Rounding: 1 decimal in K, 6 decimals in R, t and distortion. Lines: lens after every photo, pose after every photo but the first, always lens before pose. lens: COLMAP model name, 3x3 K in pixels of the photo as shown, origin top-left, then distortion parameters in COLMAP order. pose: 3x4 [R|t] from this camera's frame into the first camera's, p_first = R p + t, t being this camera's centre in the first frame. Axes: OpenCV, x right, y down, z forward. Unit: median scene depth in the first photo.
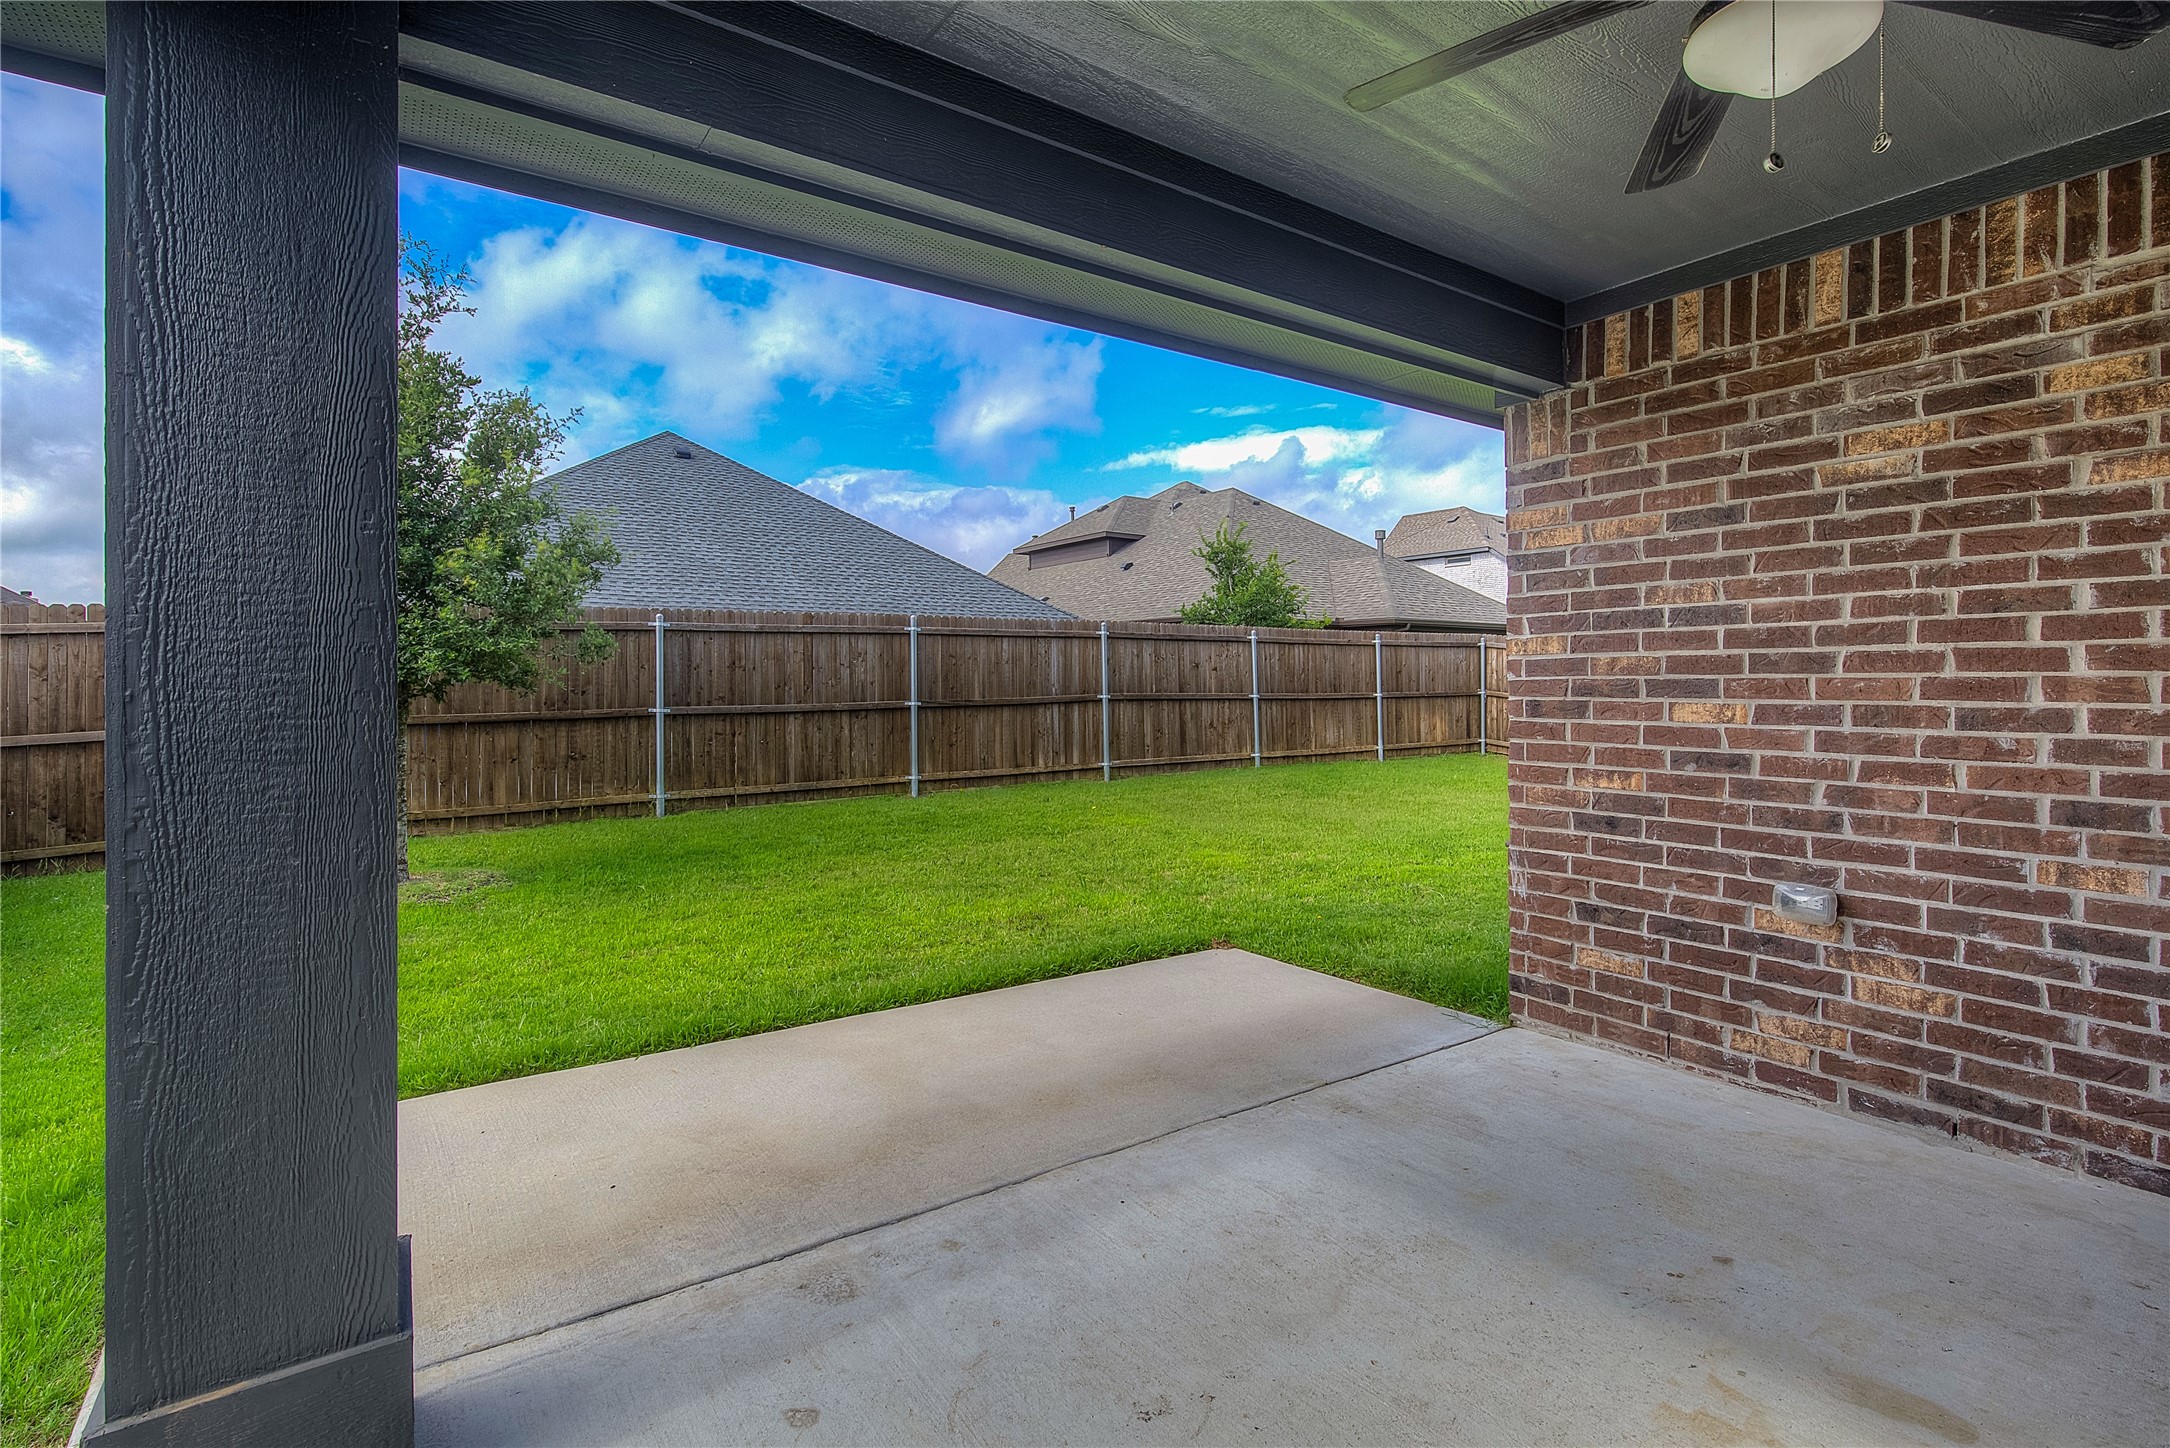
lens RADIAL K [[1027.9, 0, 1117.7], [0, 1027.9, 681.9], [0, 0, 1]] dist [-0.001353, 0.000403]
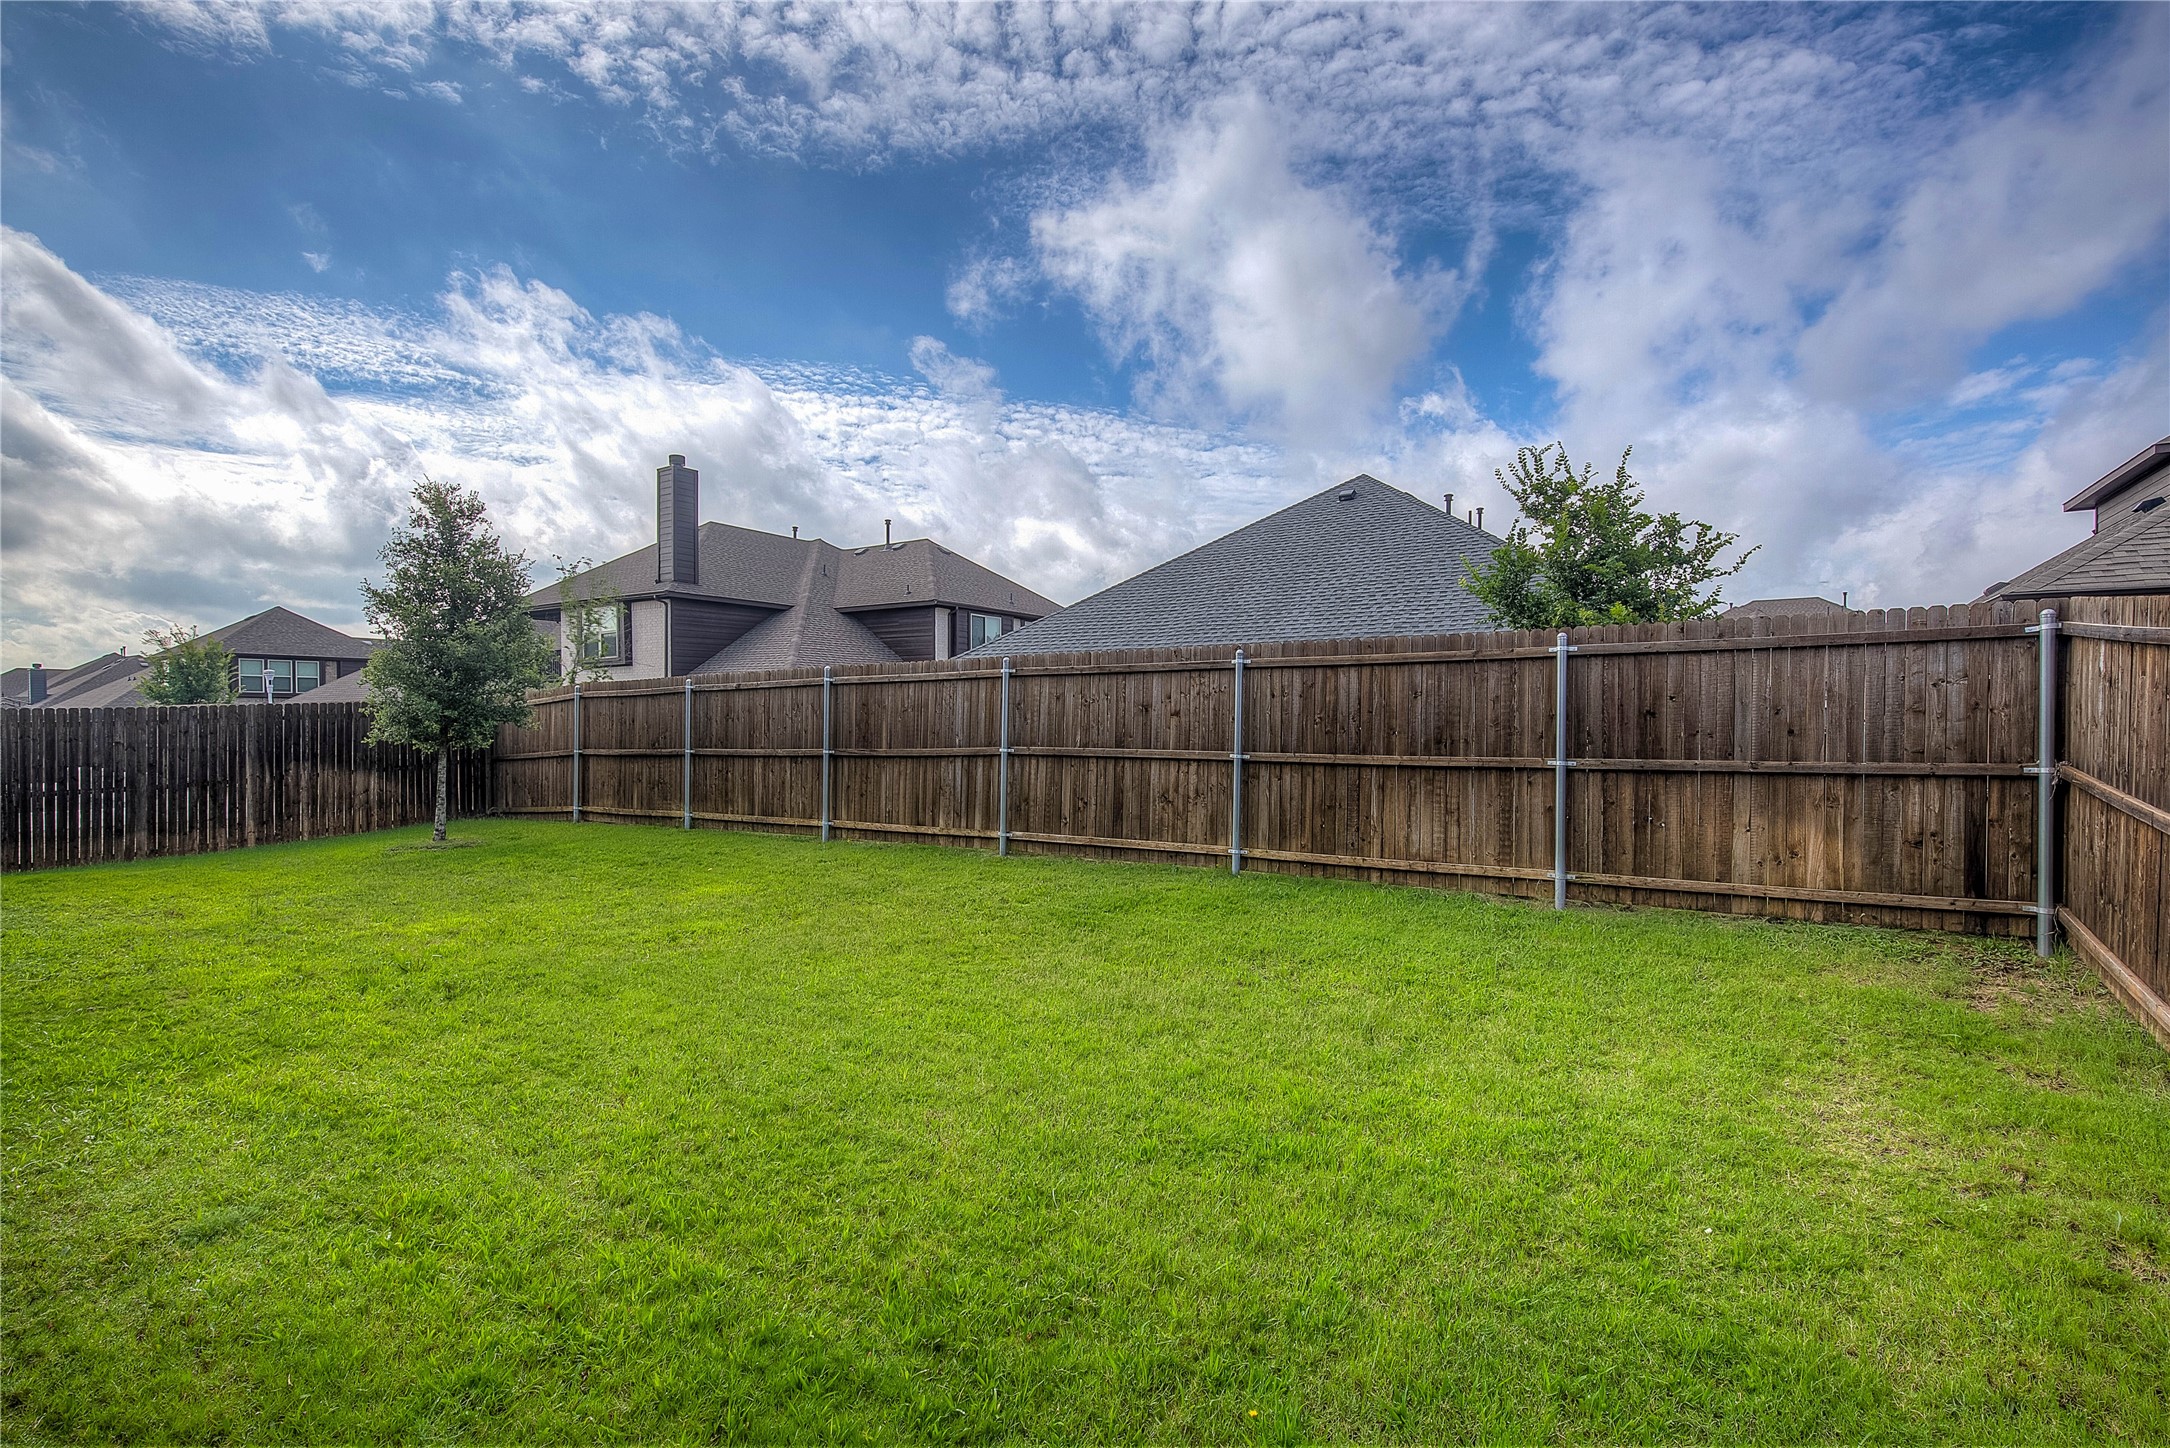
lens RADIAL K [[992.8, 0, 1099.0], [0, 992.8, 730.6], [0, 0, 1]] dist [0.002963, 0.001478]
pose [[0.360385, 0.010264, -0.932747, 0.702220], [0.002753, 0.999923, 0.012067, -0.009739], [0.932800, -0.006916, 0.360329, 0.758131]]
